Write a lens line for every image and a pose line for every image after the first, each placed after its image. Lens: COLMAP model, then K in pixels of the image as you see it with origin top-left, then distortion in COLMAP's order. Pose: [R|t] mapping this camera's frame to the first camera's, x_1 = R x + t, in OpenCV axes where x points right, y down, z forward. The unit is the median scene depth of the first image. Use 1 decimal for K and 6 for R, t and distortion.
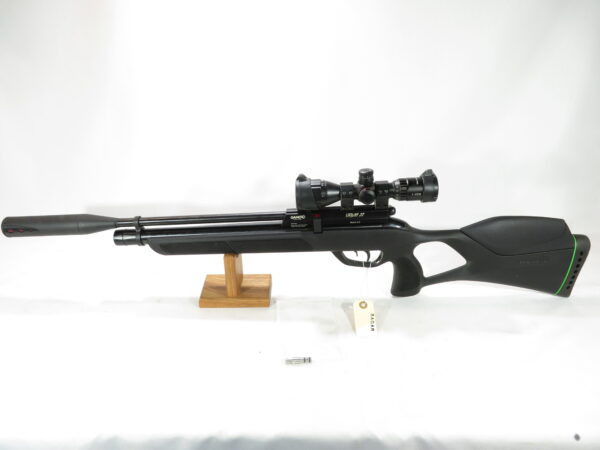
lens RADIAL K [[436.6, 0, 296.7], [0, 436.6, 222.3], [0, 0, 1]] dist [0.017613, -0.001183]
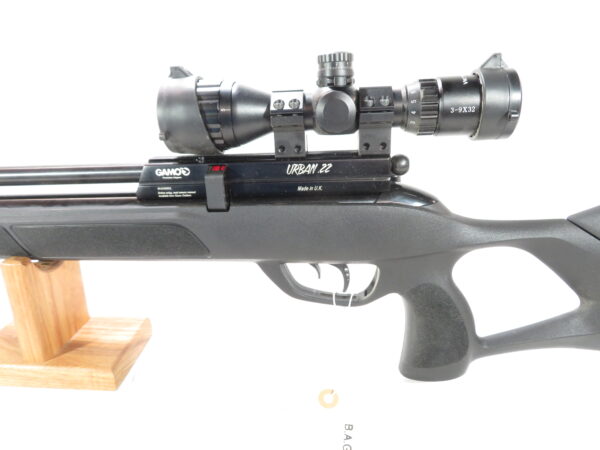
lens RADIAL K [[436.6, 0, 298.3], [0, 436.6, 221.6], [0, 0, 1]] dist [0.017613, -0.001183]
pose [[0.998111, 0.035597, -0.050072, 0.143606], [-0.042166, 0.989683, -0.136930, 0.086559], [0.044681, 0.138783, 0.989314, 0.591559]]
